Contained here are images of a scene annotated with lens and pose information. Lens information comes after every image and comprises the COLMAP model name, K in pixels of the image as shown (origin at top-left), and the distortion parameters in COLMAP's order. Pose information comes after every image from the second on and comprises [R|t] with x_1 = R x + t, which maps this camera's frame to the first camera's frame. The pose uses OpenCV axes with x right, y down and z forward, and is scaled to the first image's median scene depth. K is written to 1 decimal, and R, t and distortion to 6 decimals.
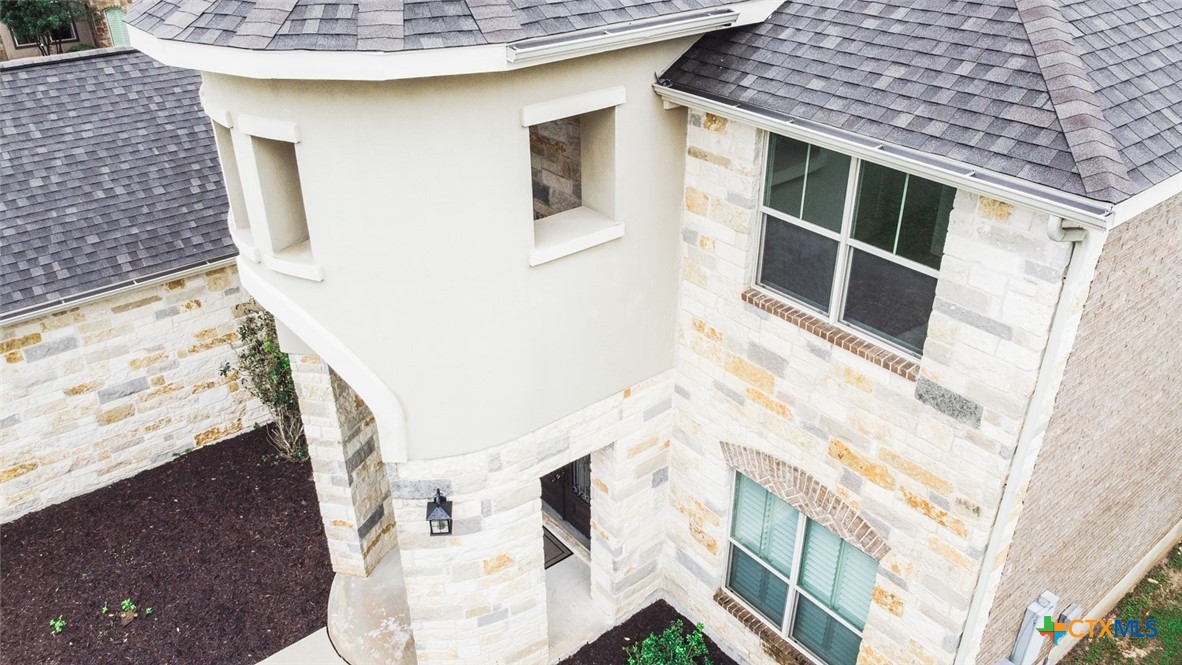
lens RADIAL K [[896.1, 0, 590.0], [0, 896.1, 330.6], [0, 0, 1]] dist [-0.002731, -0.000124]
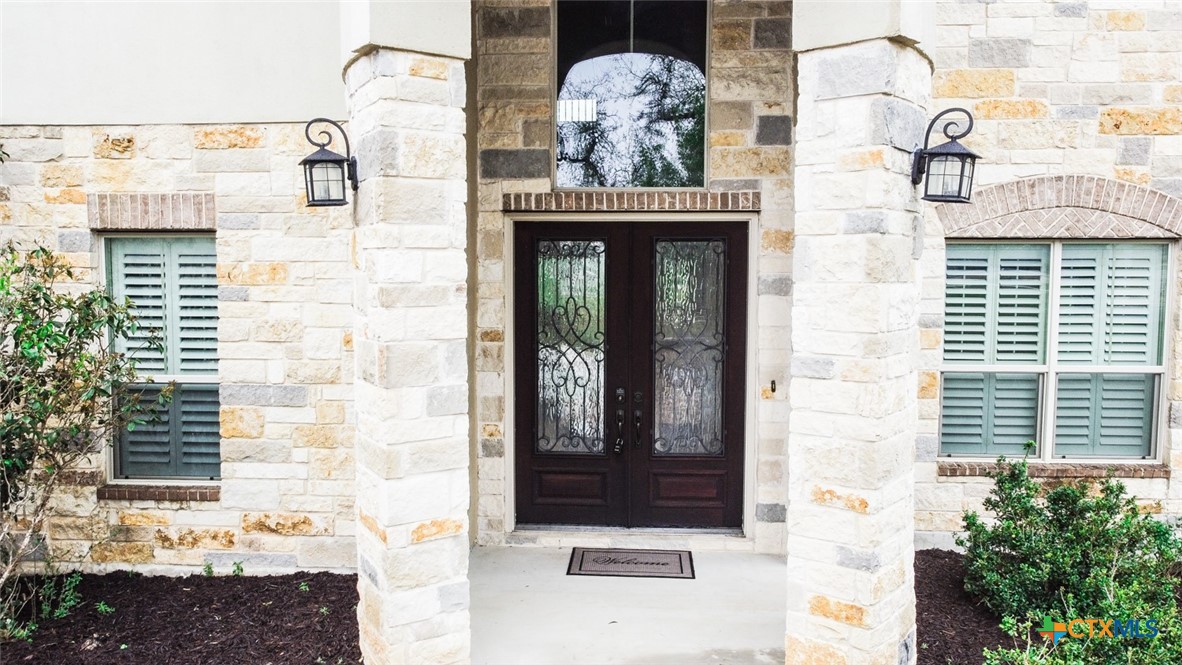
lens RADIAL K [[896.1, 0, 589.3], [0, 896.1, 335.6], [0, 0, 1]] dist [-0.002731, -0.000124]
pose [[0.680475, -0.058609, 0.730424, -0.696046], [0.360432, 0.894647, -0.263998, 0.354500], [-0.637999, 0.442912, 0.629910, 0.835169]]
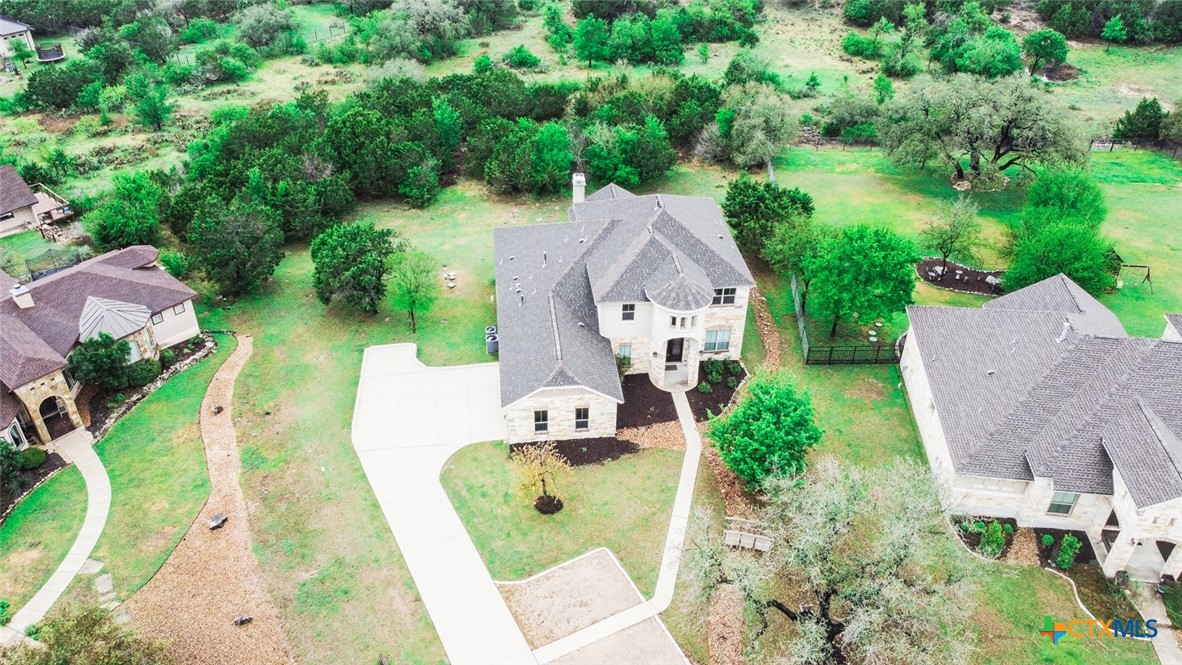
lens RADIAL K [[896.1, 0, 591.9], [0, 896.1, 331.8], [0, 0, 1]] dist [-0.002731, -0.000124]
pose [[0.559119, -0.475127, 0.679441, -5.614502], [0.396888, 0.872890, 0.283800, -2.420226], [-0.727919, 0.110984, 0.676622, -3.393639]]
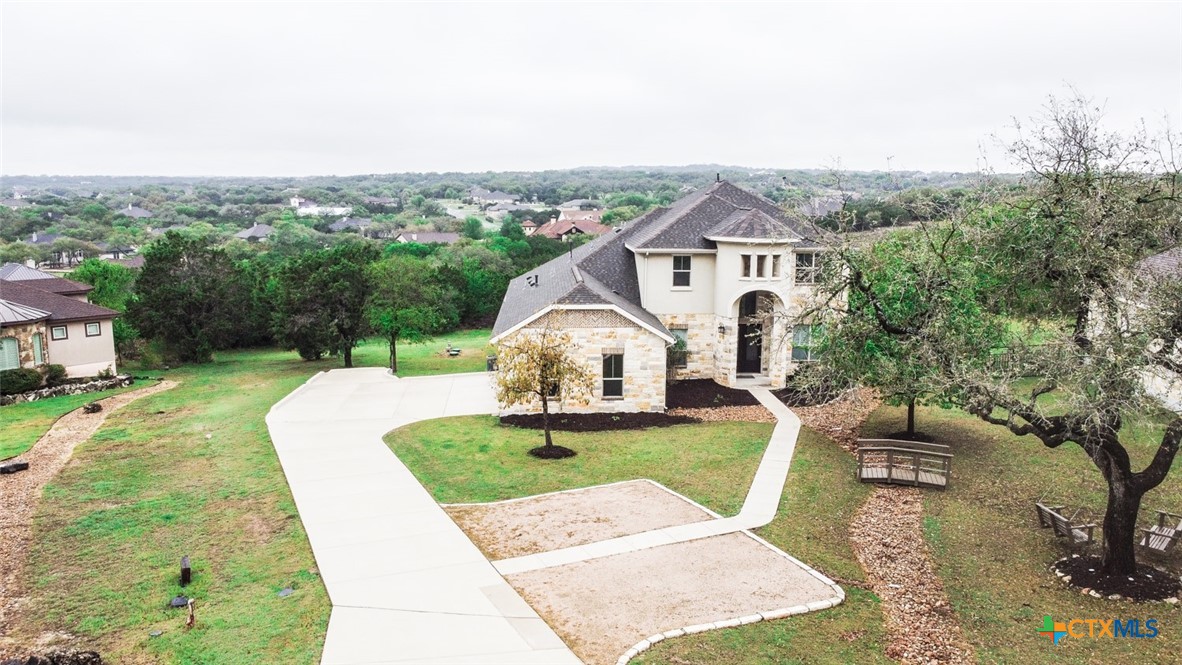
lens RADIAL K [[896.1, 0, 588.2], [0, 896.1, 330.3], [0, 0, 1]] dist [-0.002731, -0.000124]
pose [[0.610910, -0.131776, 0.780656, -4.838269], [0.390146, 0.908117, -0.152020, 0.535830], [-0.688894, 0.397440, 0.606189, -1.315149]]
